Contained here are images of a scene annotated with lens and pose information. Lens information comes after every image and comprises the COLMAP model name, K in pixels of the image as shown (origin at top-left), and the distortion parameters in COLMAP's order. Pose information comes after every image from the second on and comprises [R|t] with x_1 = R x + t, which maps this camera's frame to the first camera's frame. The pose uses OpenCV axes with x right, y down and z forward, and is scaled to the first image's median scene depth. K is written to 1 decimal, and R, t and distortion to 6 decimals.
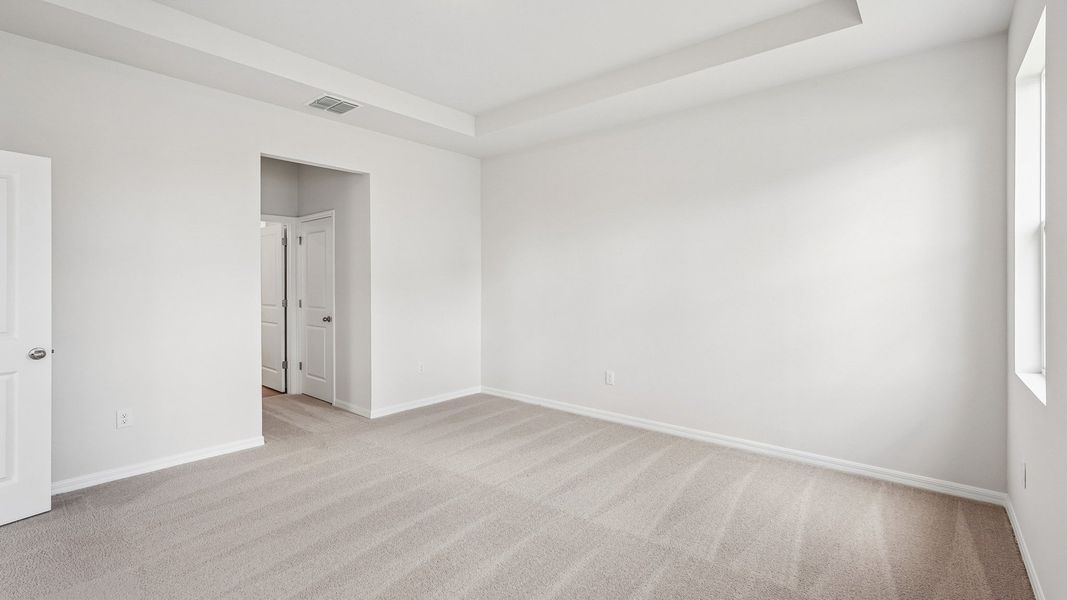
lens RADIAL K [[478.7, 0, 535.2], [0, 478.7, 286.5], [0, 0, 1]] dist [-0.000963, 0.000104]
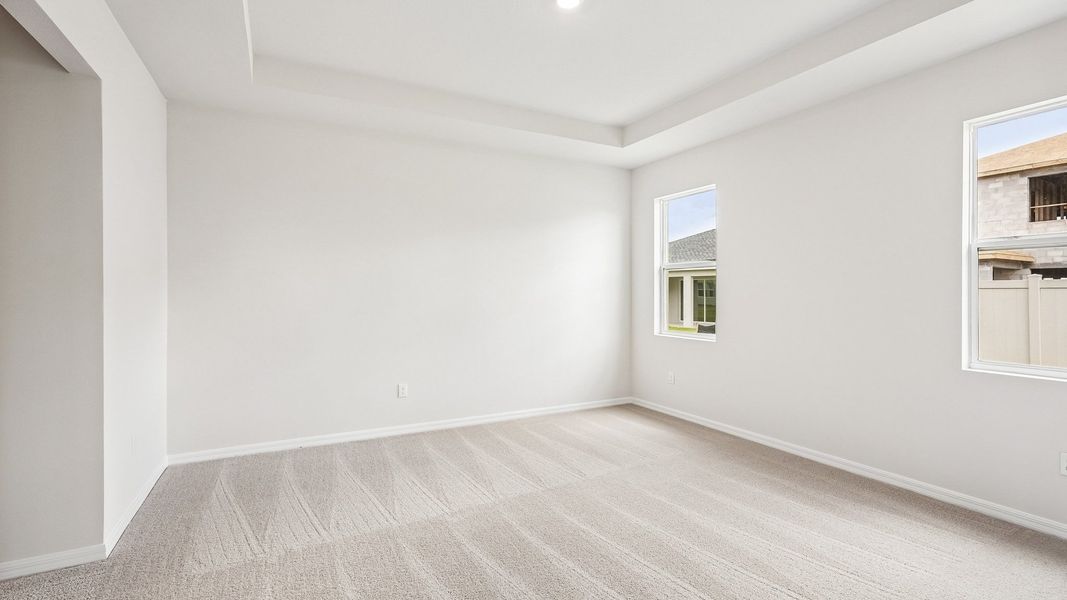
lens RADIAL K [[478.7, 0, 535.2], [0, 478.7, 286.5], [0, 0, 1]] dist [-0.000963, 0.000104]
pose [[0.372253, 0.008528, 0.928092, -0.810360], [0.007223, 0.999901, -0.012085, -0.013067], [-0.928103, 0.011202, 0.372155, 0.455387]]
